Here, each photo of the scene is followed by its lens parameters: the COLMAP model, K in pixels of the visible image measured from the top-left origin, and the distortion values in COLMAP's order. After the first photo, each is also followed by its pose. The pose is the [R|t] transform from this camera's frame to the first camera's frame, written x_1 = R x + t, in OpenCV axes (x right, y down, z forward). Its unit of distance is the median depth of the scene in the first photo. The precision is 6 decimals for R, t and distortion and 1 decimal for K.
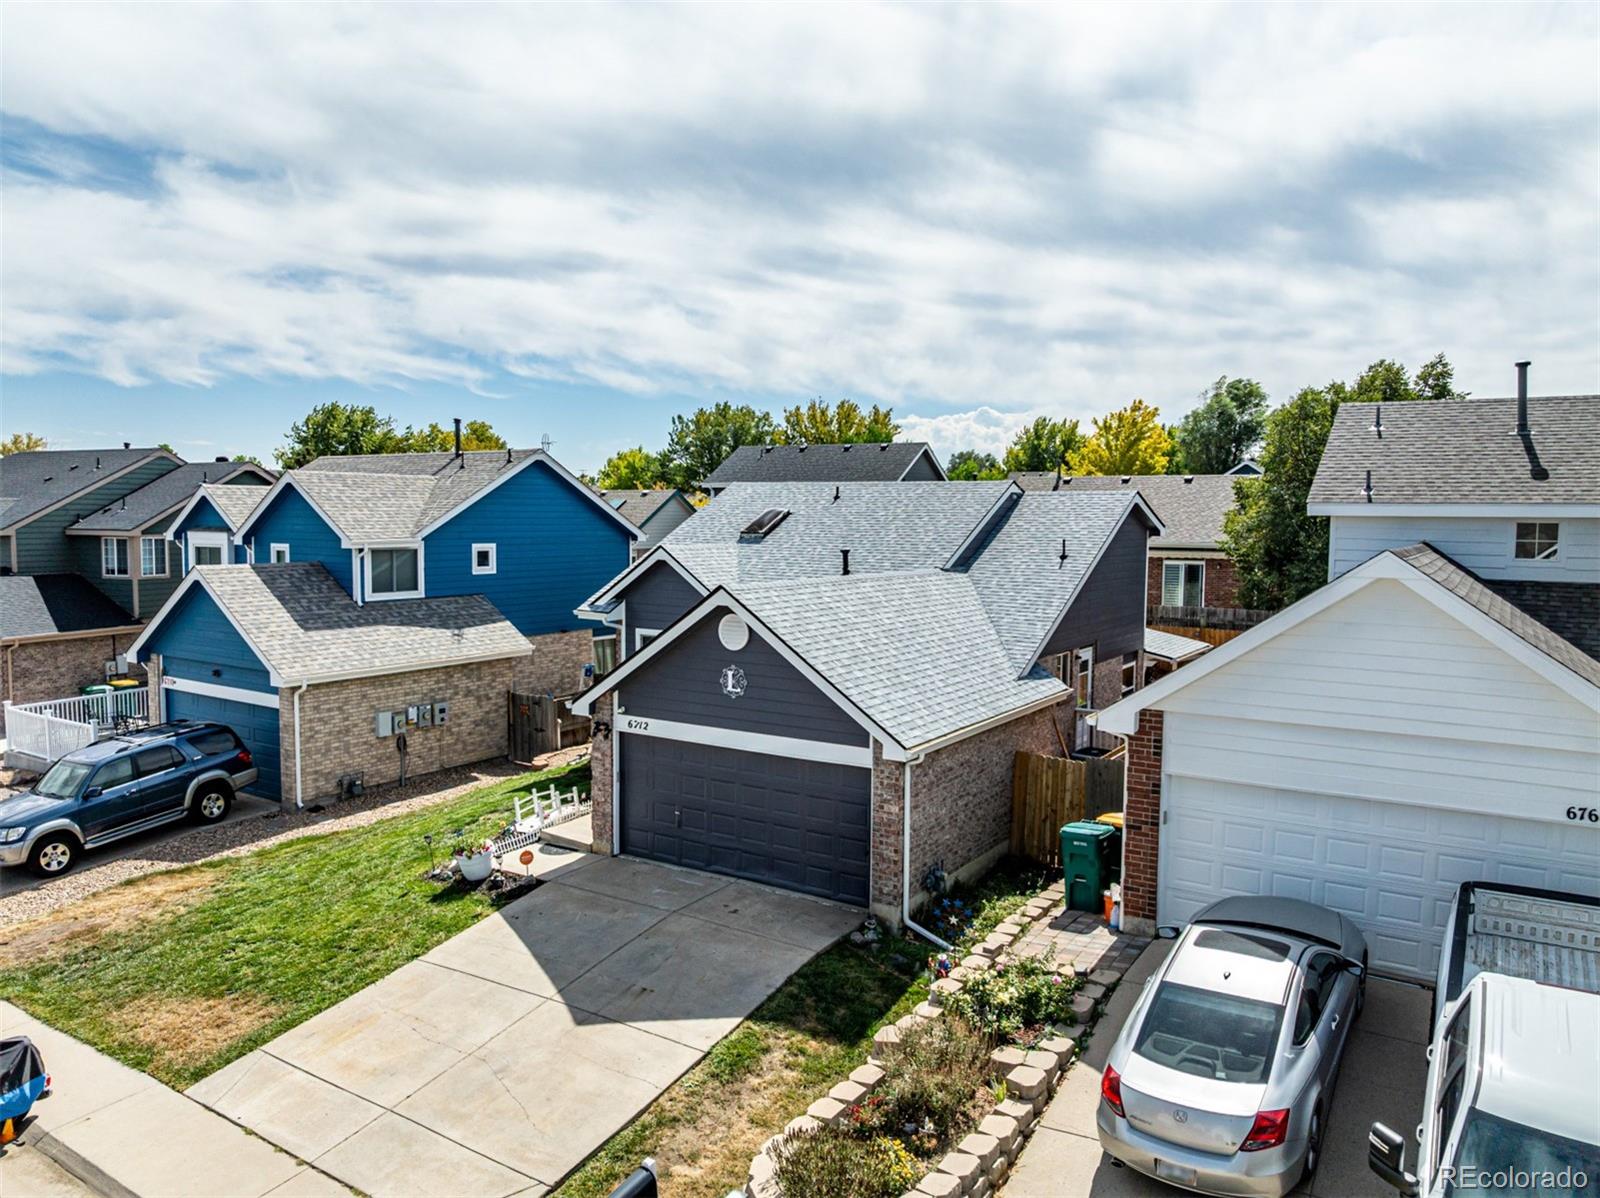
lens RADIAL K [[1120.3, 0, 800.0], [0, 1120.3, 599.0], [0, 0, 1]] dist [-0.043554, 0.006713]
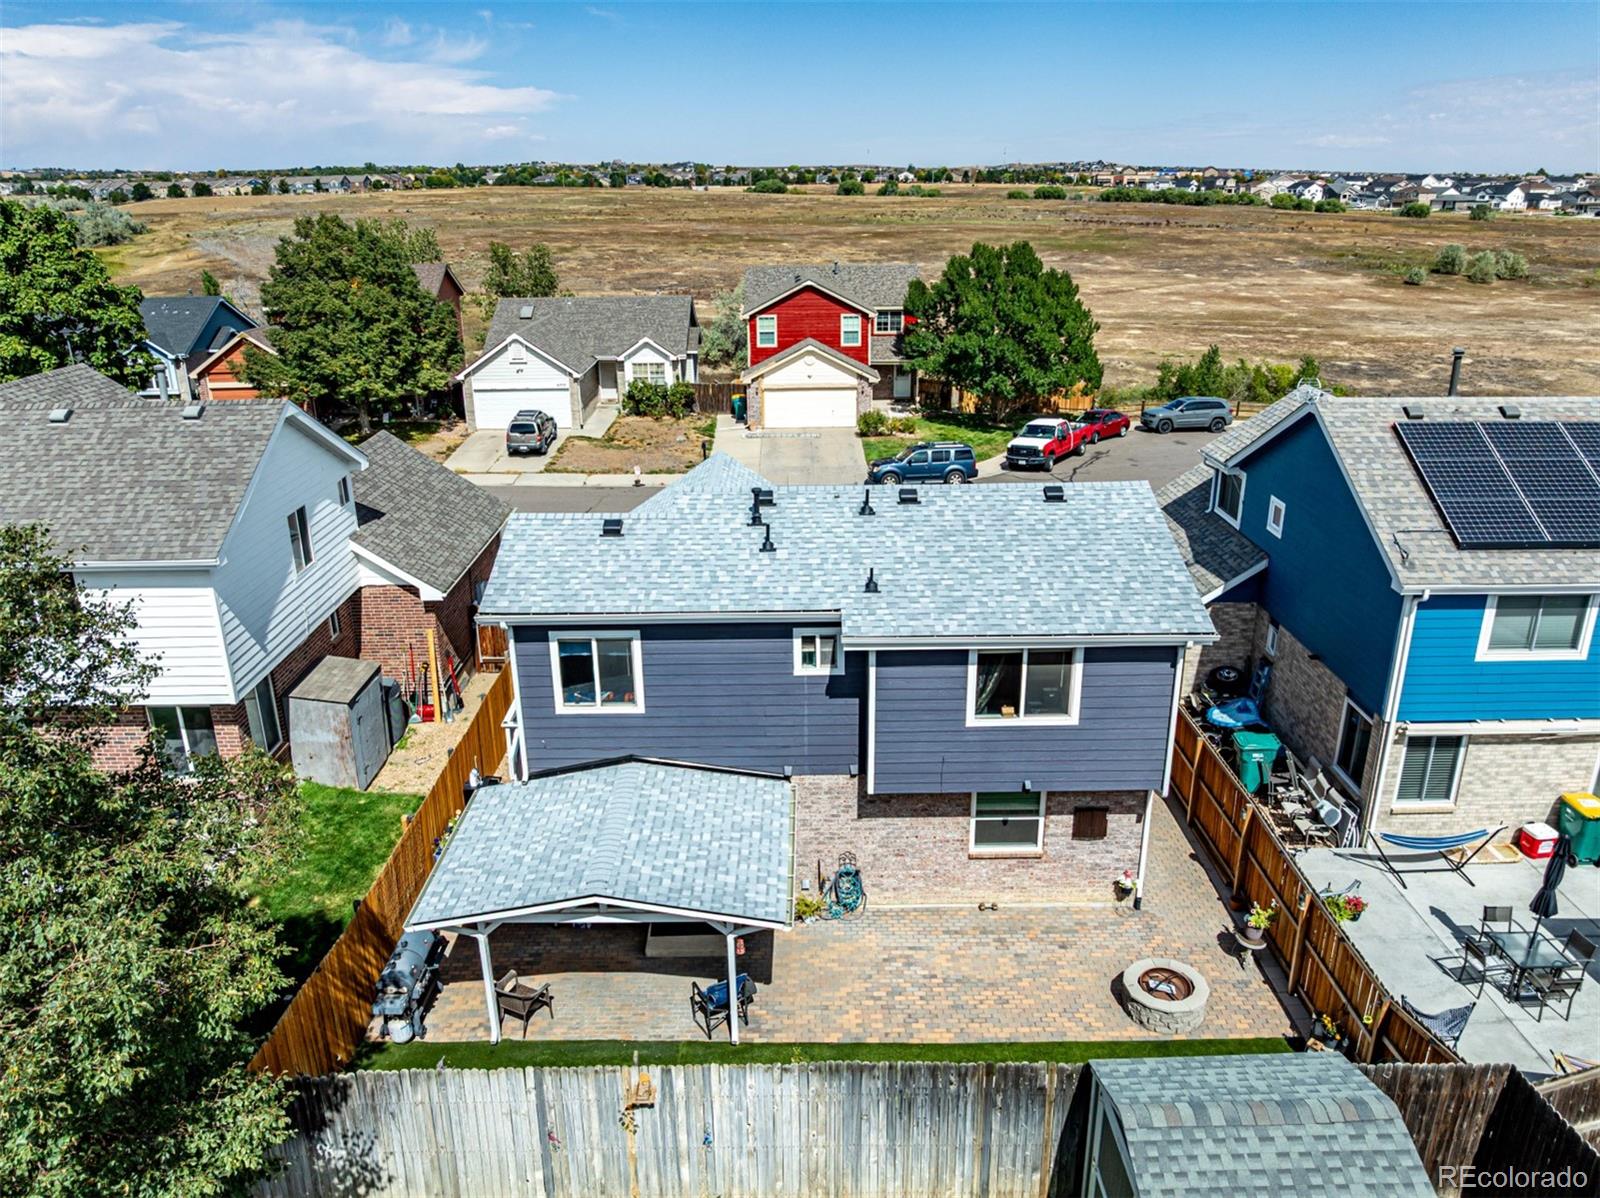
lens RADIAL K [[1139.5, 0, 795.4], [0, 1139.5, 601.8], [0, 0, 1]] dist [-0.045479, 0.007434]
pose [[-0.839255, 0.186628, -0.510707, 0.737441], [-0.040021, 0.915501, 0.400319, -0.481631], [0.542264, 0.356409, -0.760870, 2.325544]]
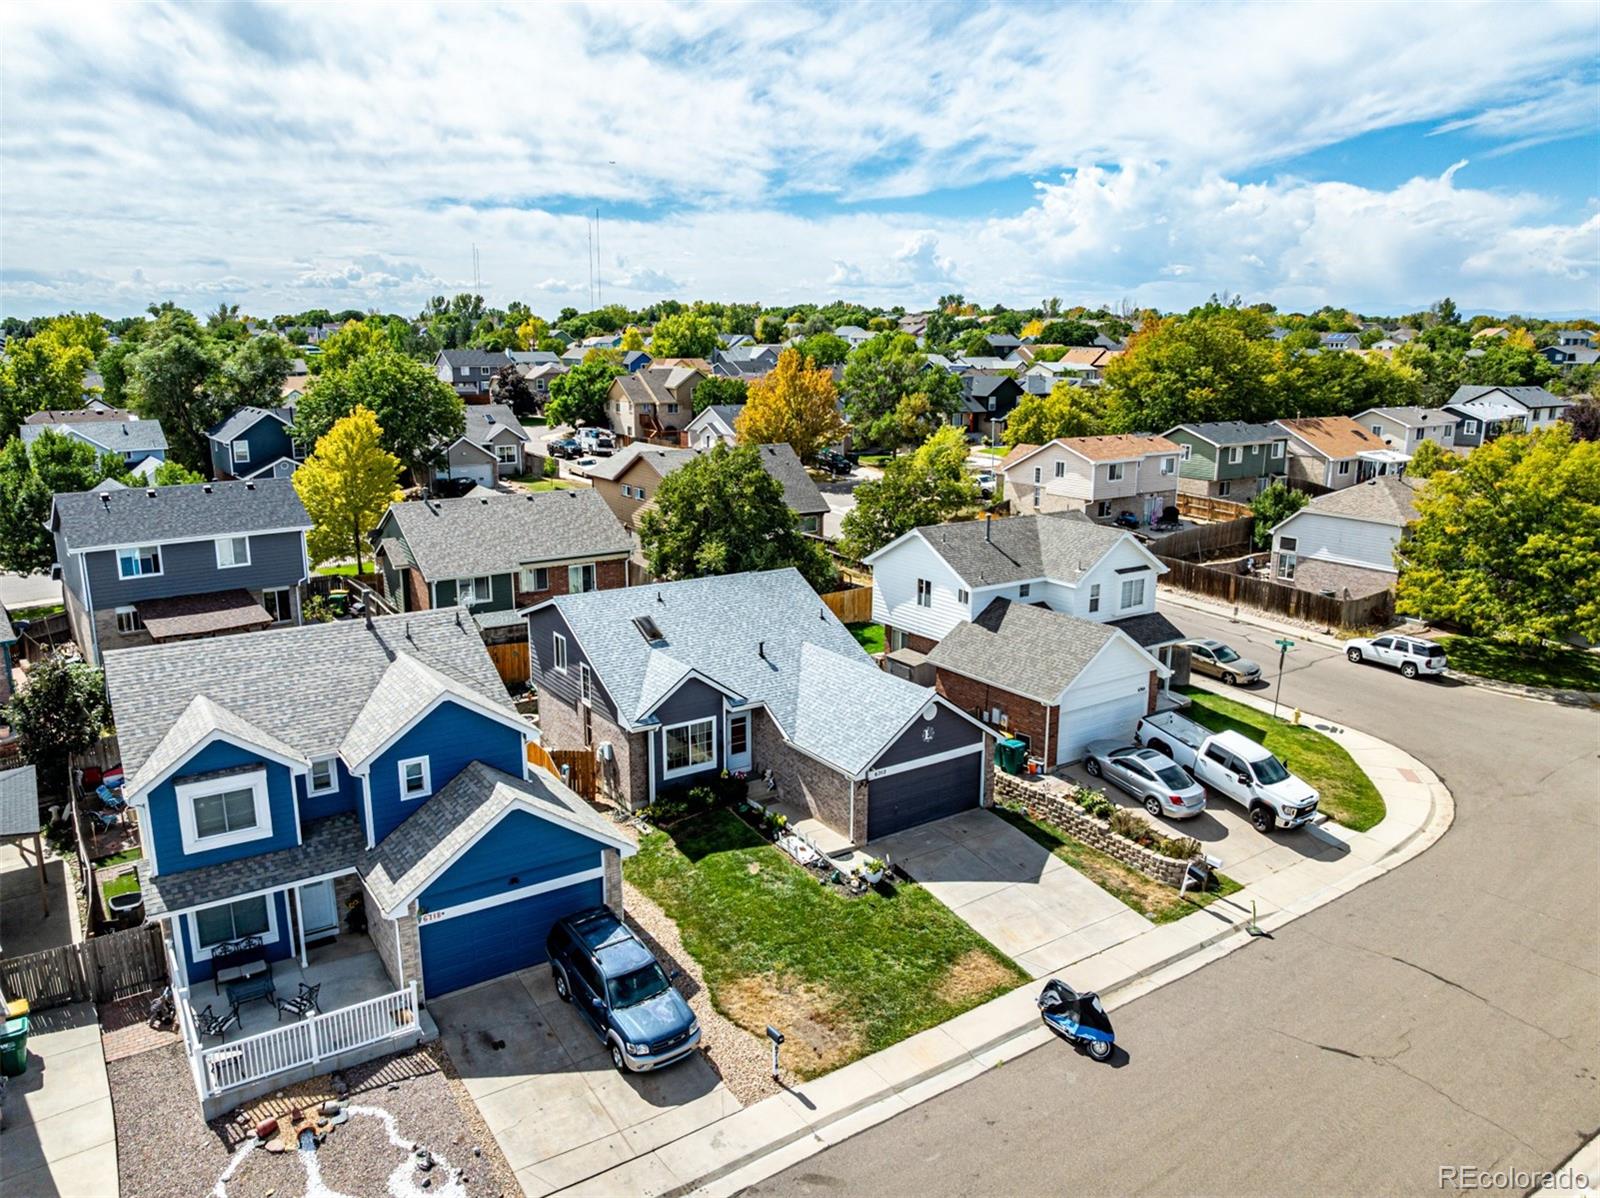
lens RADIAL K [[1121.7, 0, 792.2], [0, 1121.7, 599.4], [0, 0, 1]] dist [-0.029661, -0.003065]
pose [[0.393985, -0.216465, 0.893263, -1.842176], [0.067805, 0.976068, 0.206625, -0.579834], [-0.916613, -0.020839, 0.399233, 0.380964]]
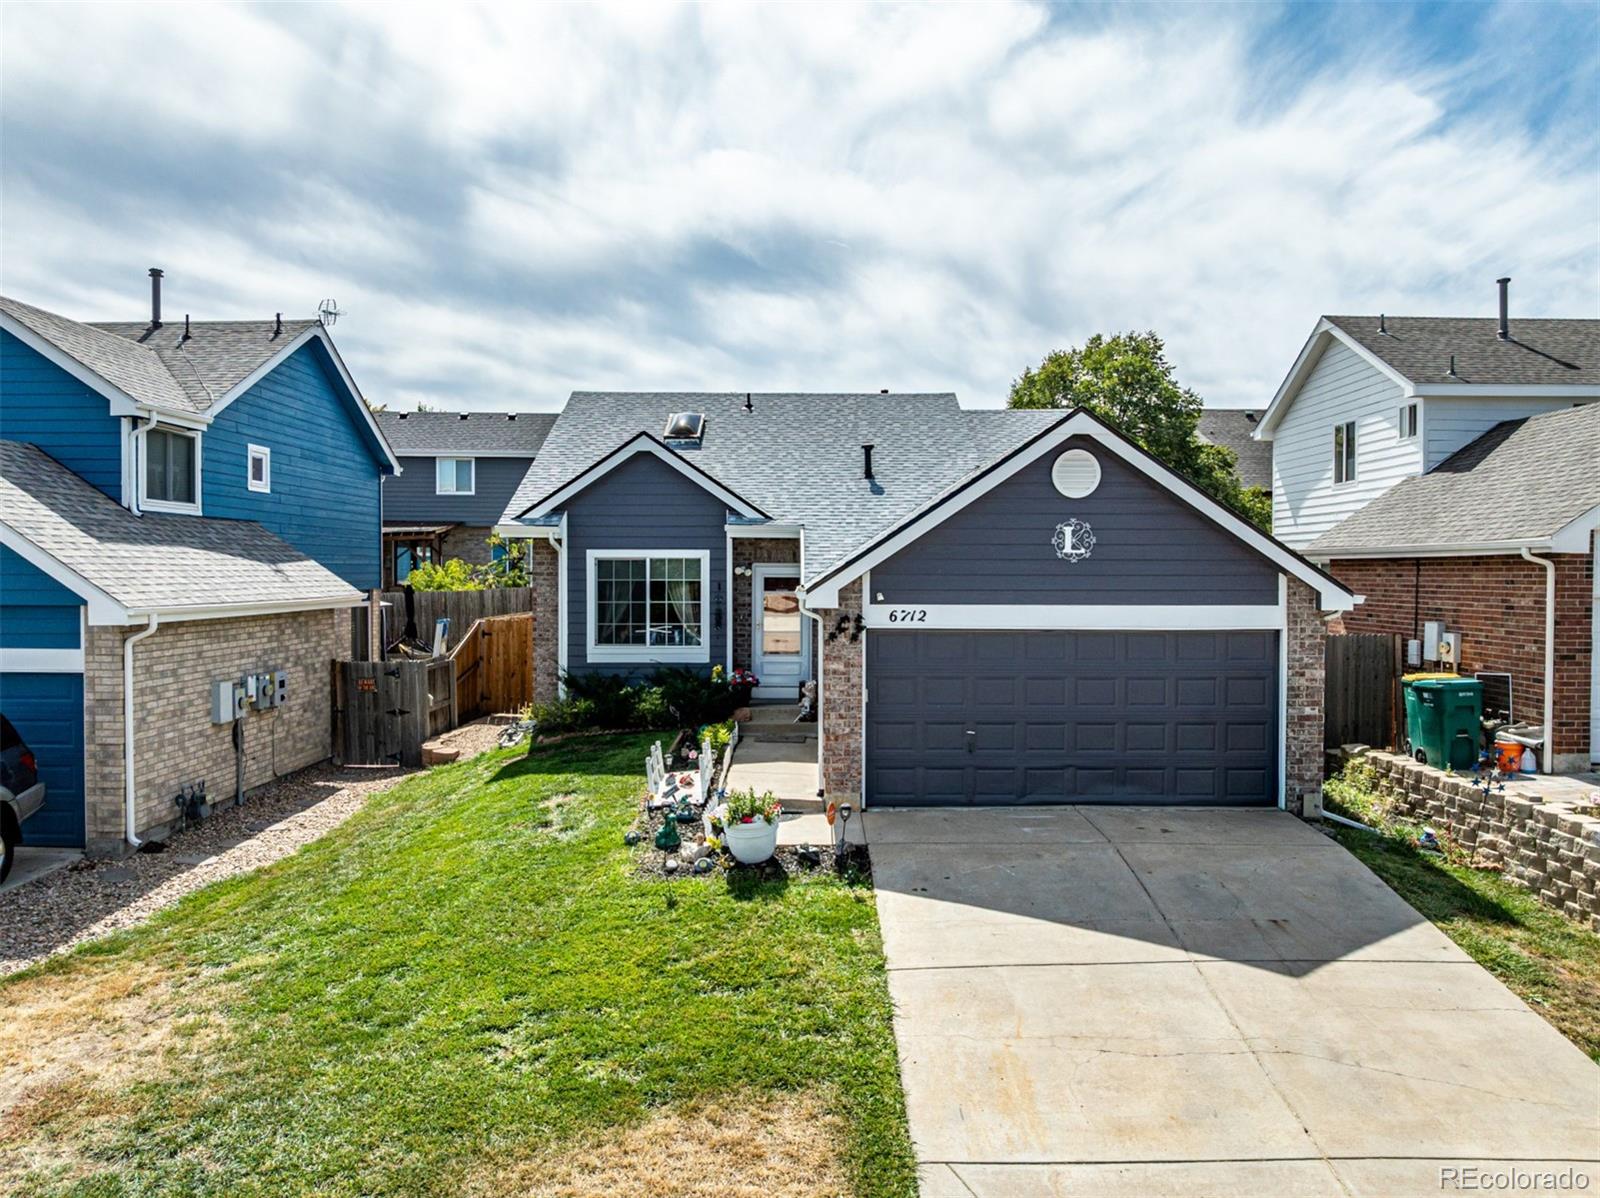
lens RADIAL K [[1138.0, 0, 797.5], [0, 1138.0, 590.7], [0, 0, 1]] dist [-0.045769, 0.002987]
pose [[0.844328, -0.016531, 0.535571, -0.589805], [0.044672, 0.998216, -0.039613, 0.121867], [-0.533961, 0.057371, 0.843560, 0.426389]]
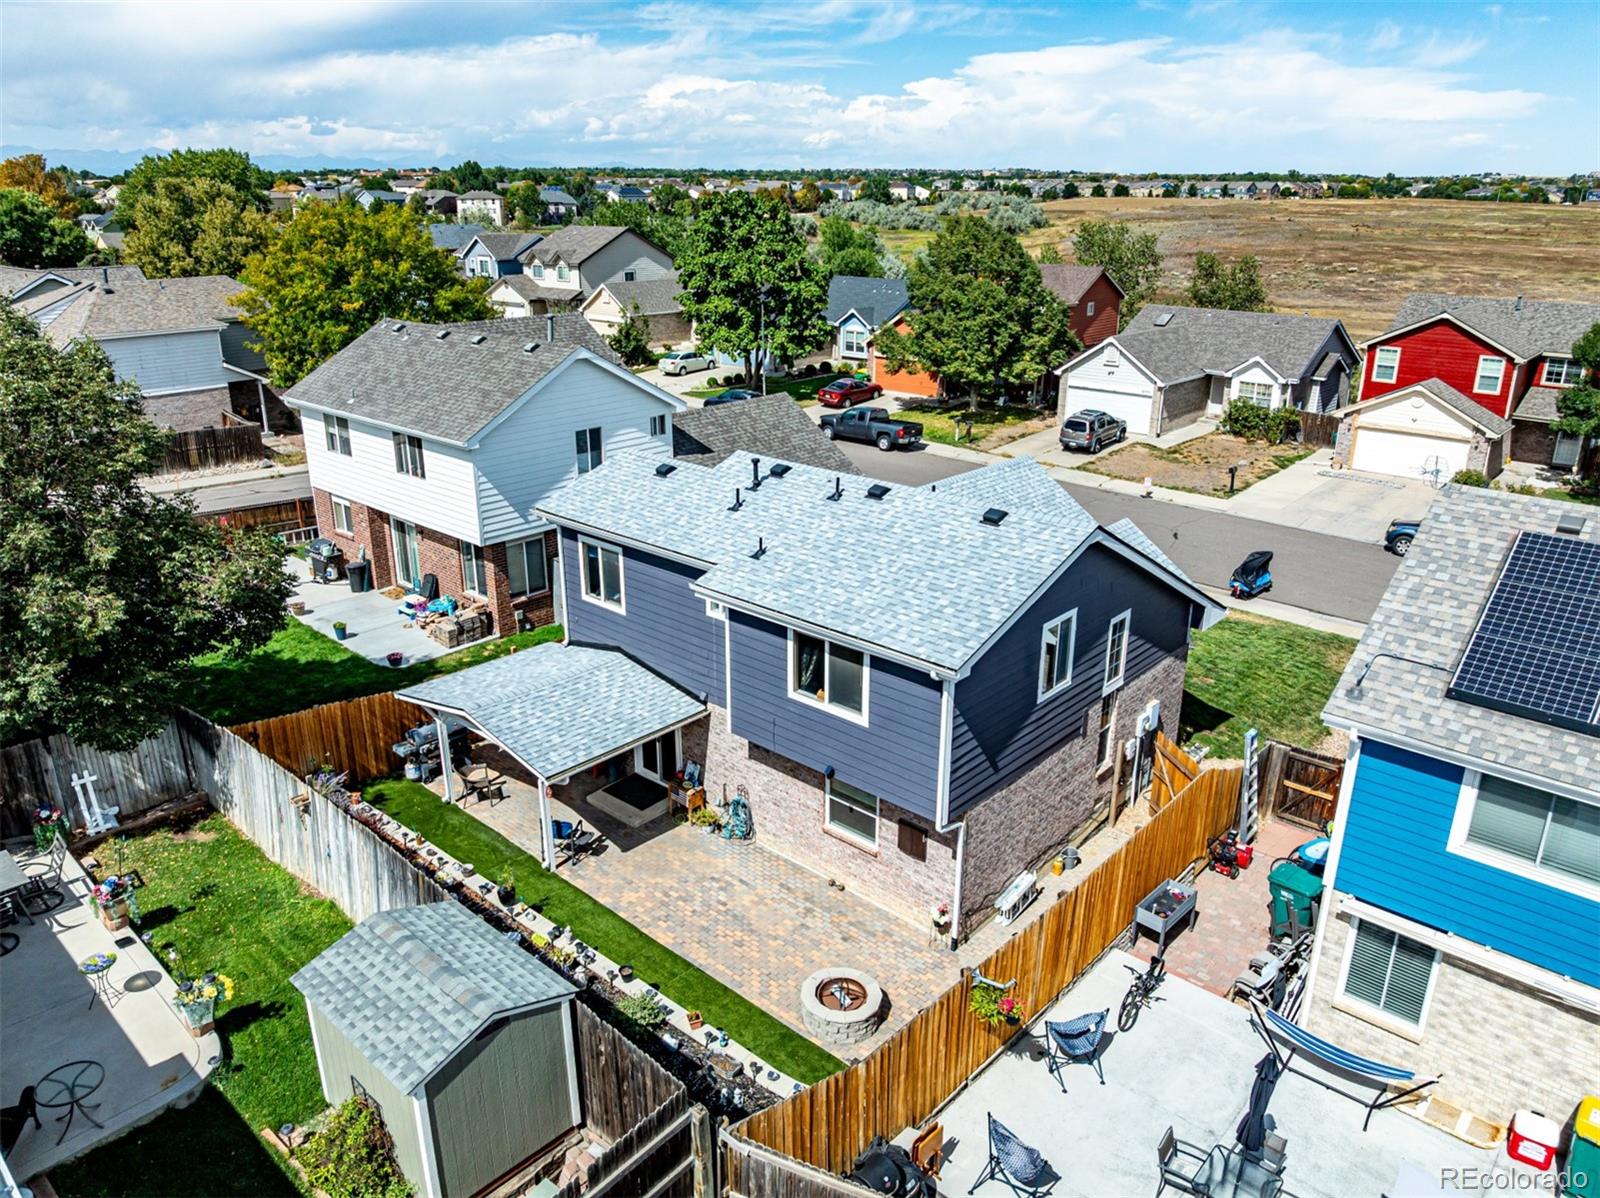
lens RADIAL K [[1120.3, 0, 800.0], [0, 1120.3, 599.0], [0, 0, 1]] dist [-0.043554, 0.006713]
pose [[-0.985747, -0.069168, 0.153359, 0.003507], [0.000437, 0.910518, 0.413470, -0.514348], [-0.168235, 0.407644, -0.897510, 2.590689]]
